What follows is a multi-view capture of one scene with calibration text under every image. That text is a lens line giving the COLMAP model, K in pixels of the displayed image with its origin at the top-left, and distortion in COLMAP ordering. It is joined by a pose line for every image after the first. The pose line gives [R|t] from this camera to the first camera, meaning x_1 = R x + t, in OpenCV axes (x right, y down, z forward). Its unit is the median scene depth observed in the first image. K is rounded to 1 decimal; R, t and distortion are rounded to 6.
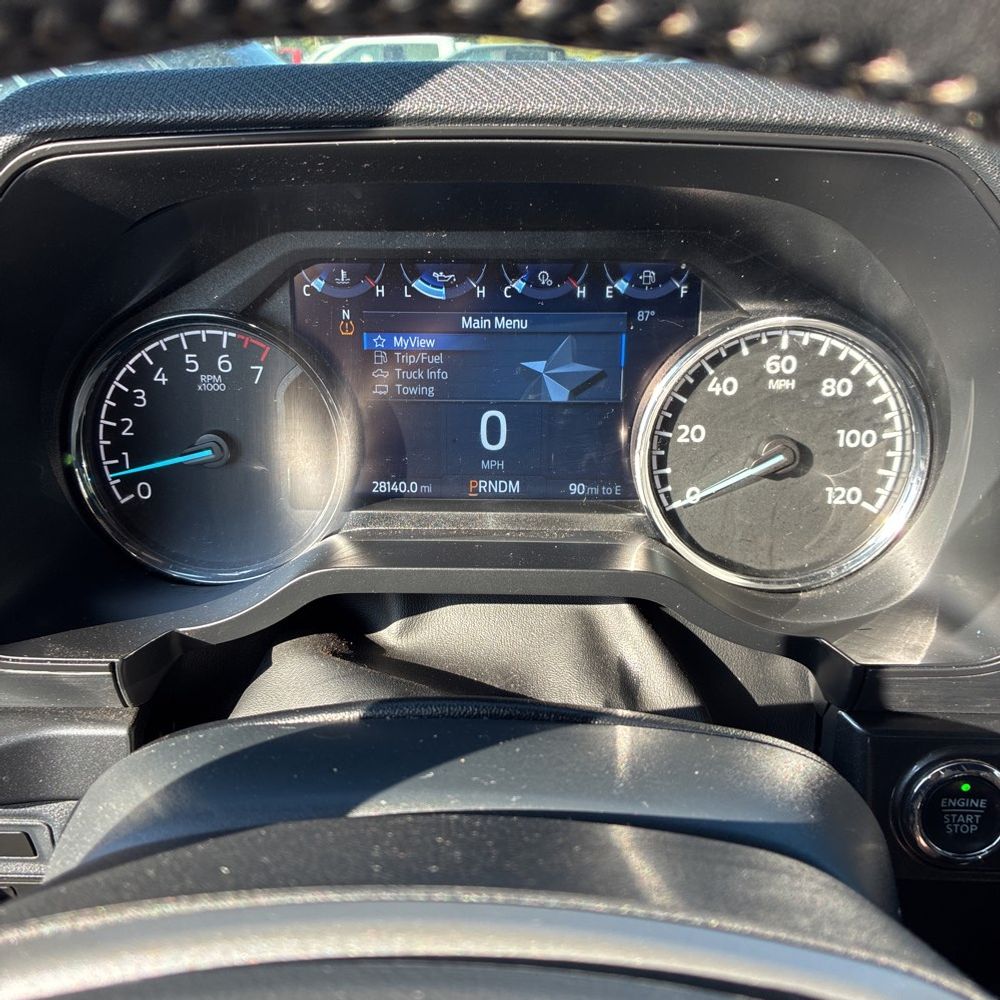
lens RADIAL K [[999.7, 0, 499.5], [0, 999.7, 501.1], [0, 0, 1]] dist [0.018700, 0.000000]
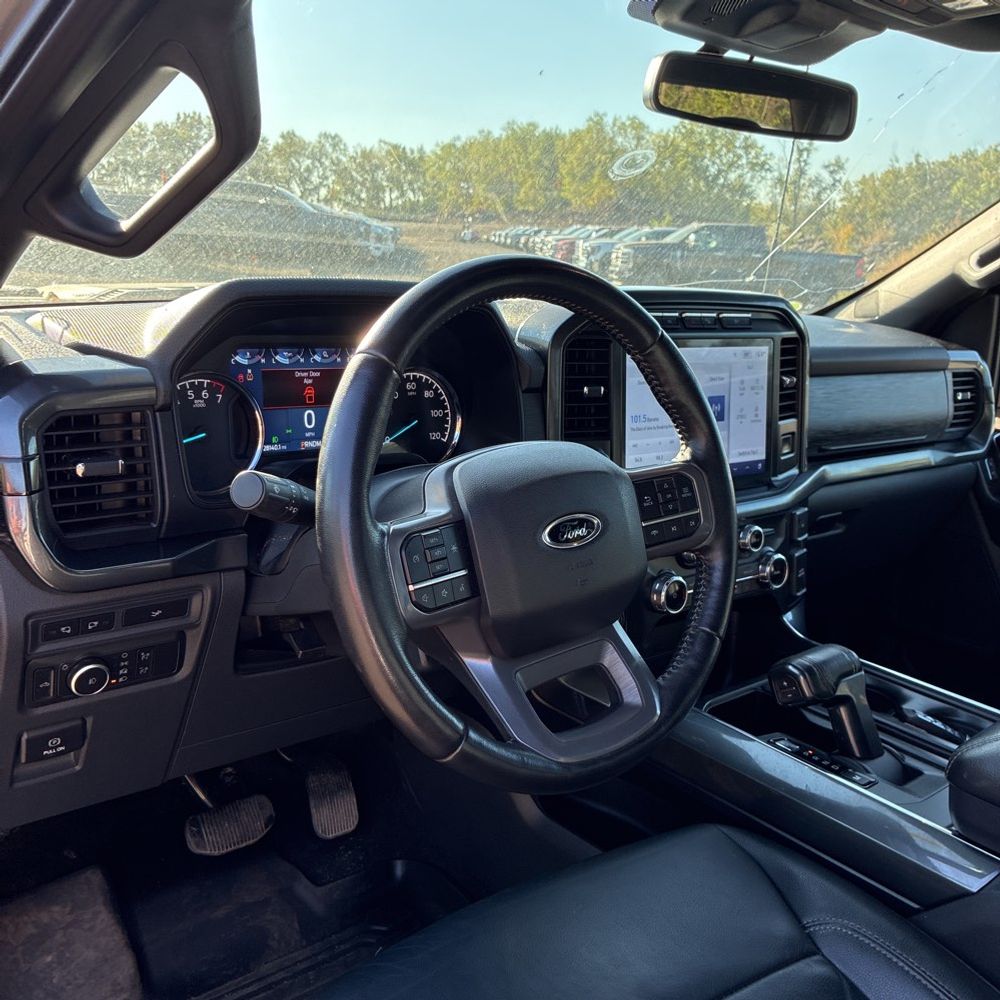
lens RADIAL K [[999.7, 0, 500.3], [0, 999.7, 500.7], [0, 0, 1]] dist [0.018700, 0.000000]
pose [[0.746456, -0.110231, 0.656242, -1.254027], [0.156414, 0.987618, -0.012023, 0.219688], [-0.646791, 0.111620, 0.754455, -1.044549]]
